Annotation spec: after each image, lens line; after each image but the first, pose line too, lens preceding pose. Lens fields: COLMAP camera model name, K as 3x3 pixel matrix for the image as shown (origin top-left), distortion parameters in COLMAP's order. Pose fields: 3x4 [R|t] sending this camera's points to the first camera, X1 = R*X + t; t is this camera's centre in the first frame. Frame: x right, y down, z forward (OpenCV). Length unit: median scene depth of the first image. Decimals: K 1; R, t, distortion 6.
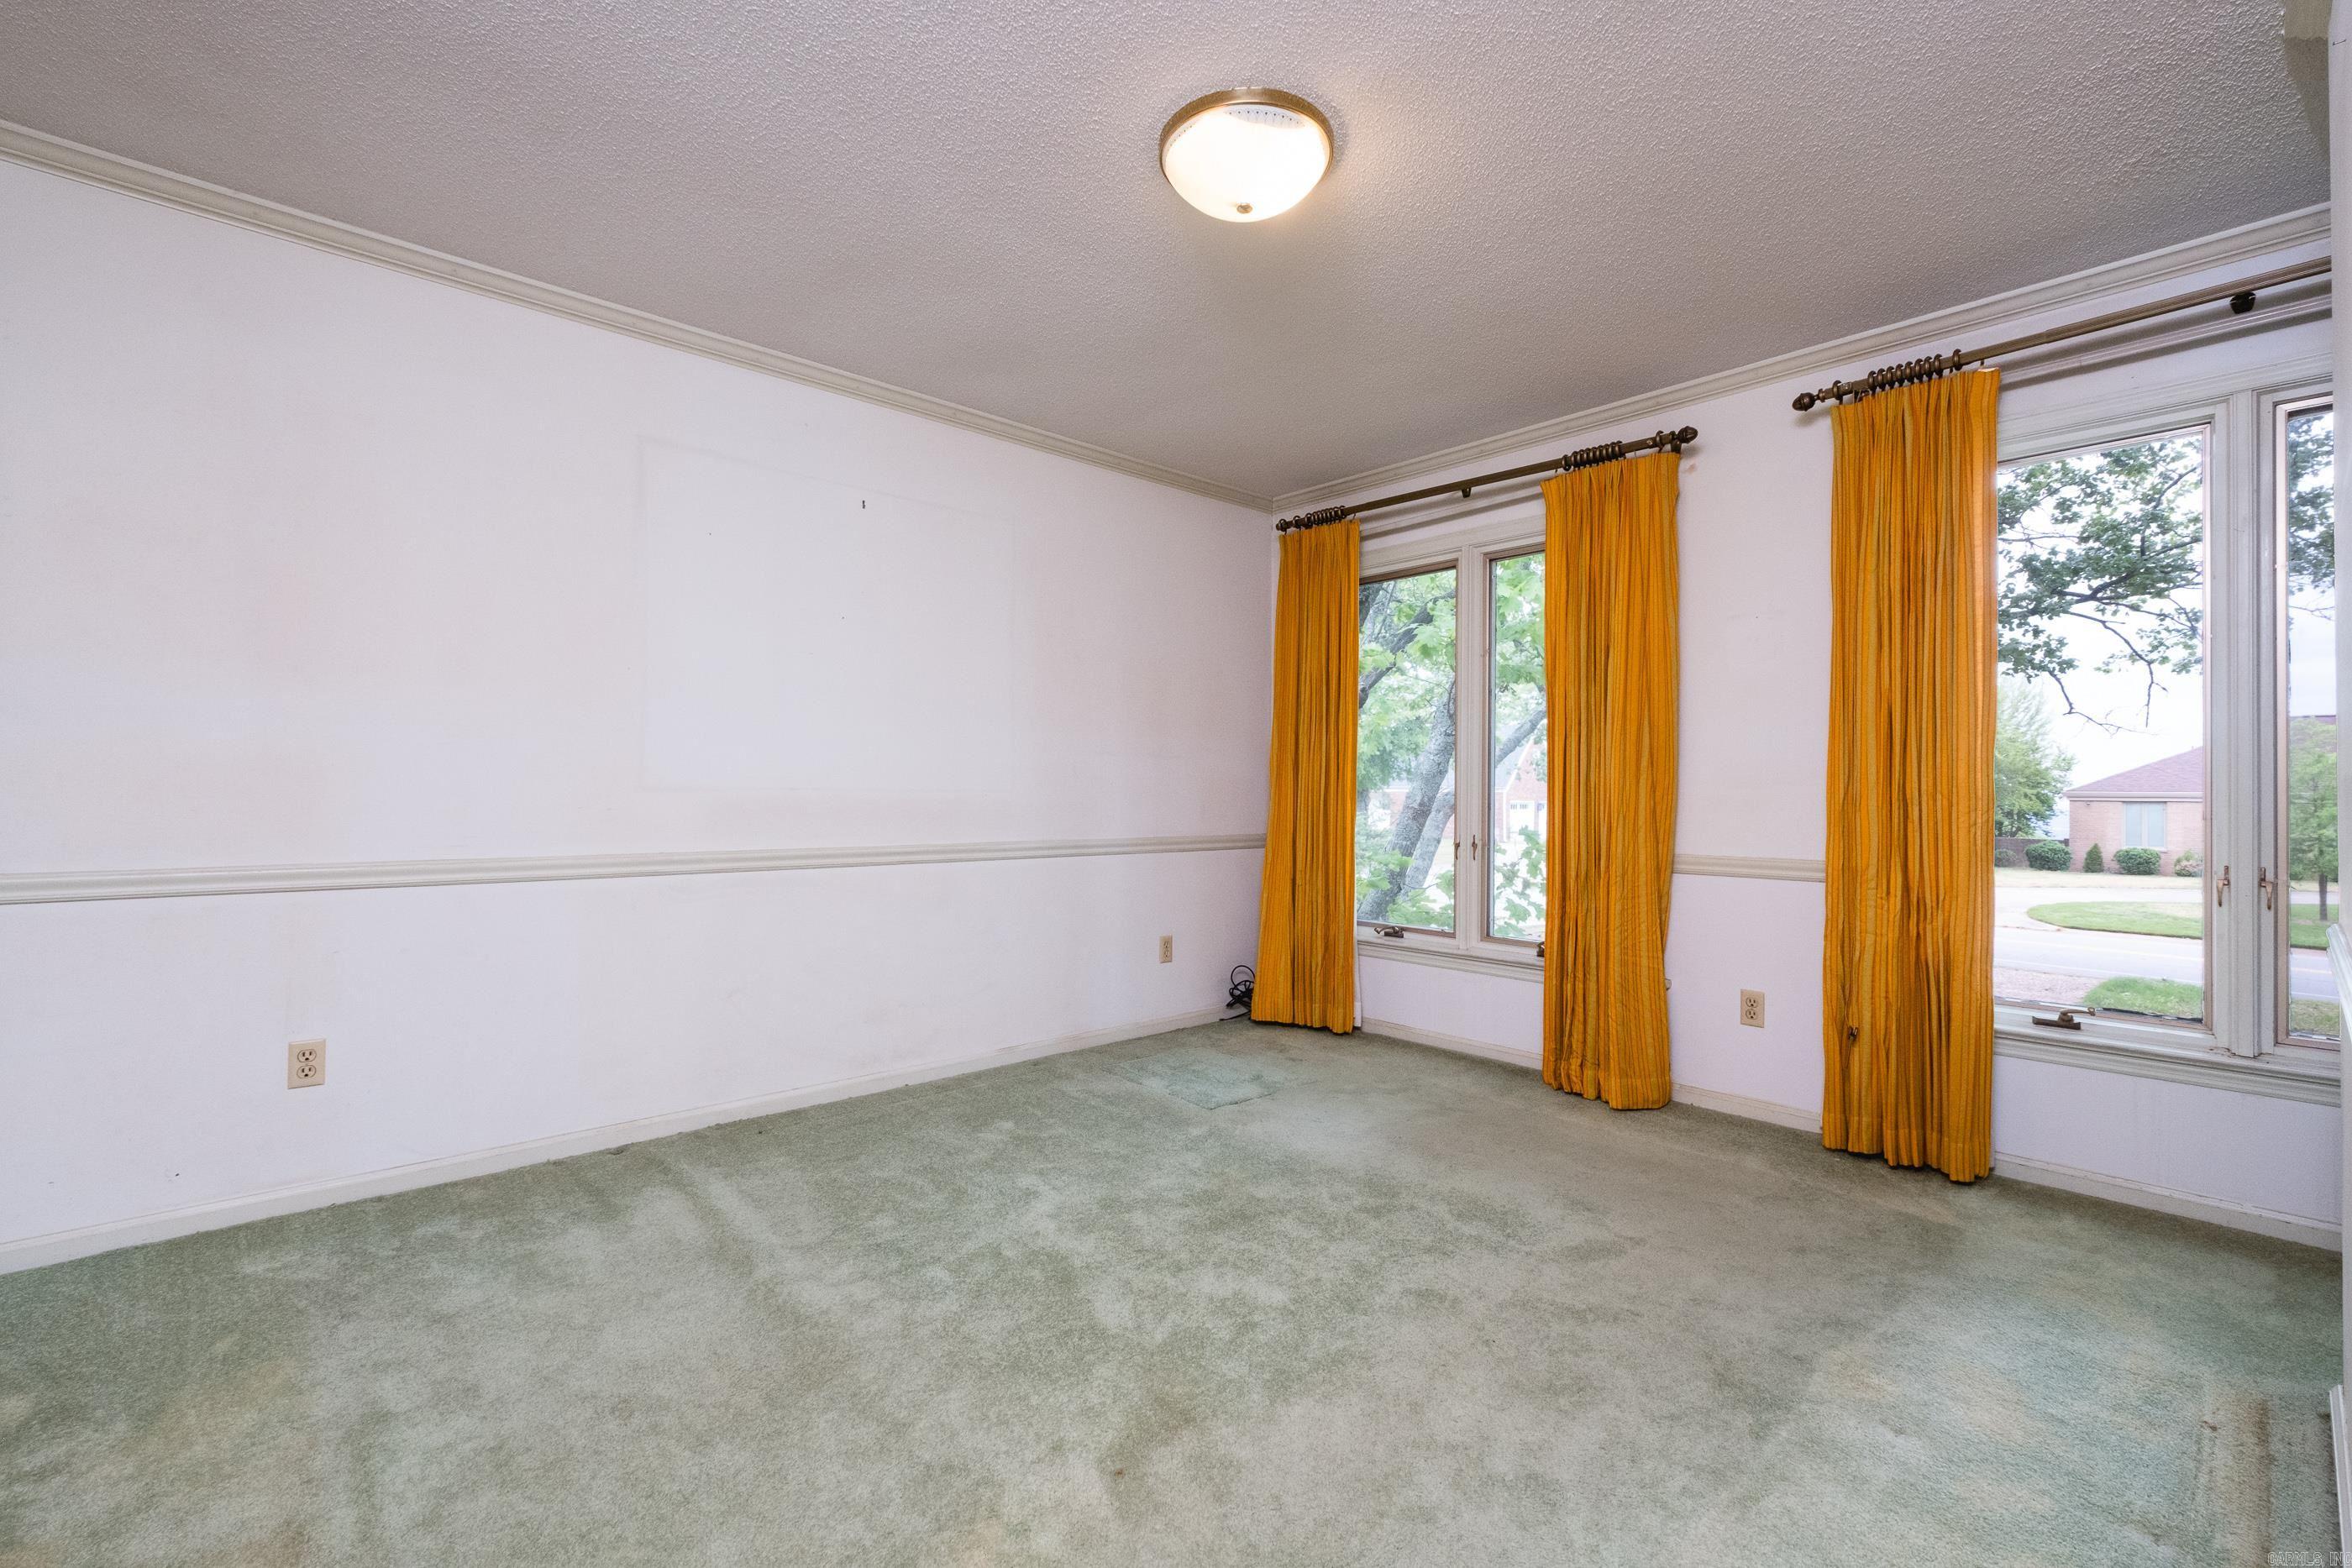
lens RADIAL K [[1017.4, 0, 1182.9], [0, 1017.4, 792.0], [0, 0, 1]] dist [0.011202, -0.003863]
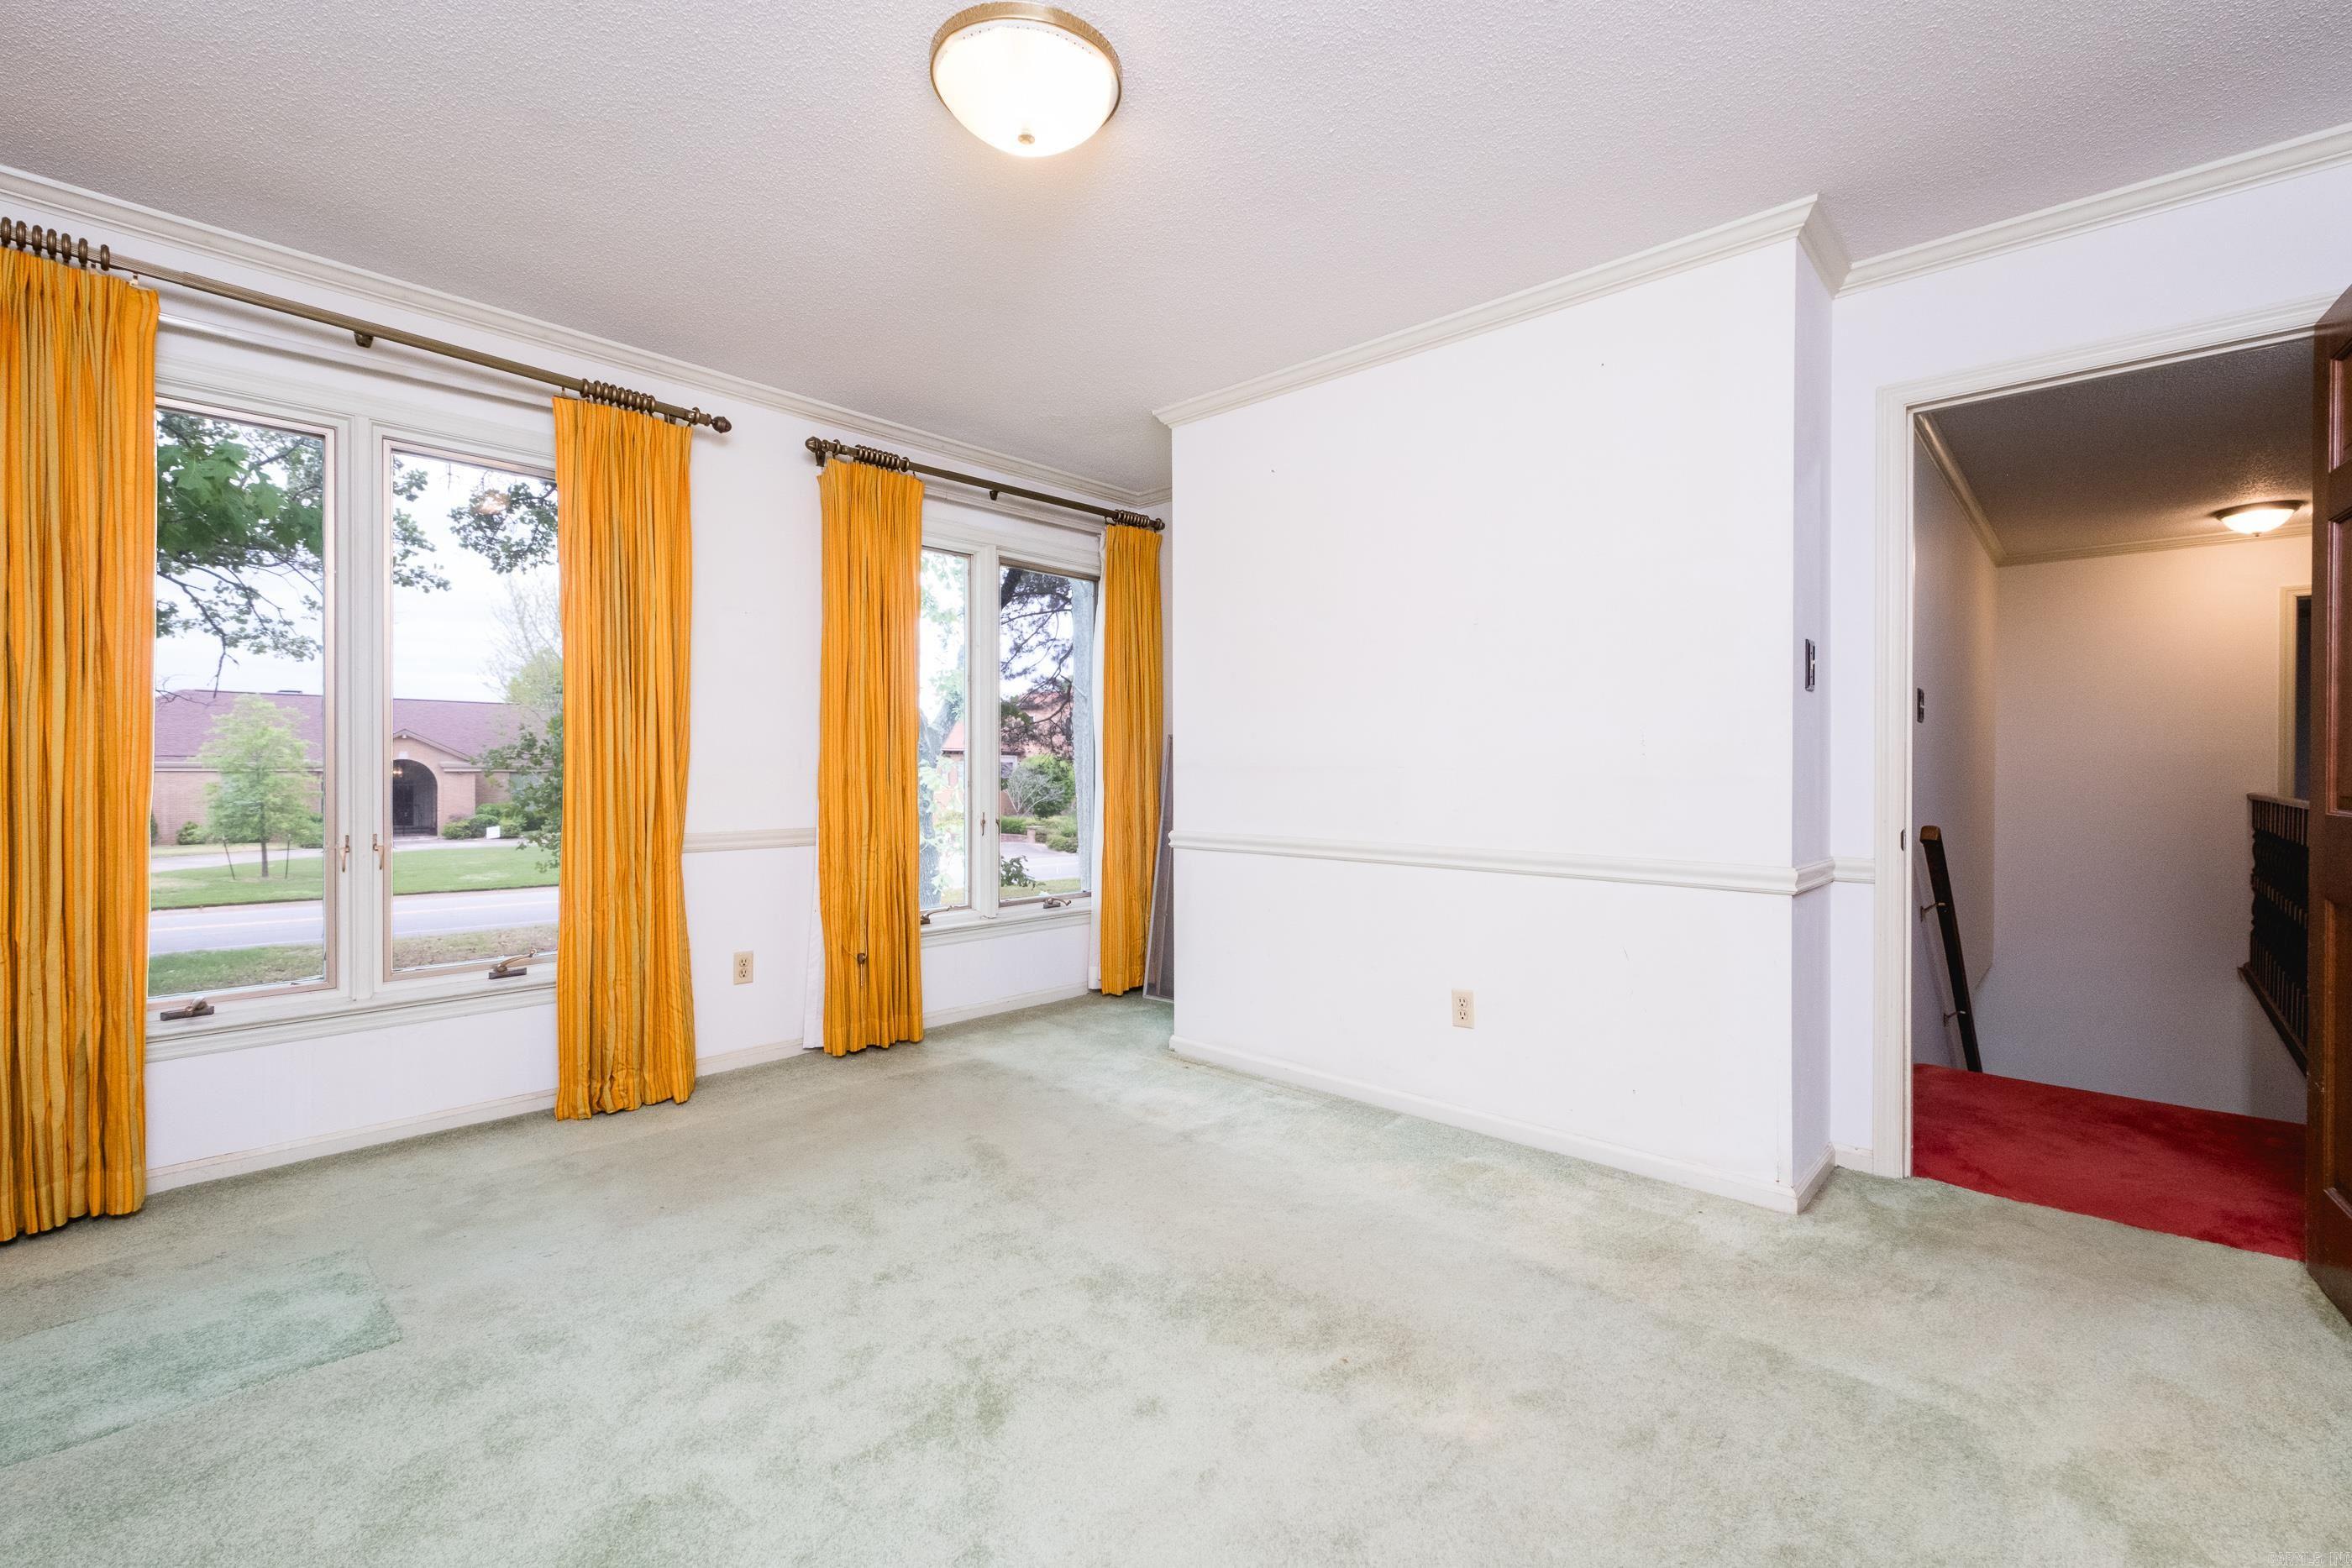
lens RADIAL K [[1017.4, 0, 1183.7], [0, 1017.4, 774.6], [0, 0, 1]] dist [0.011202, -0.003863]
pose [[-0.084206, -0.012090, 0.996375, -0.556336], [-0.002383, 0.999926, 0.011931, -0.009470], [-0.996445, -0.001370, -0.084229, 0.602308]]
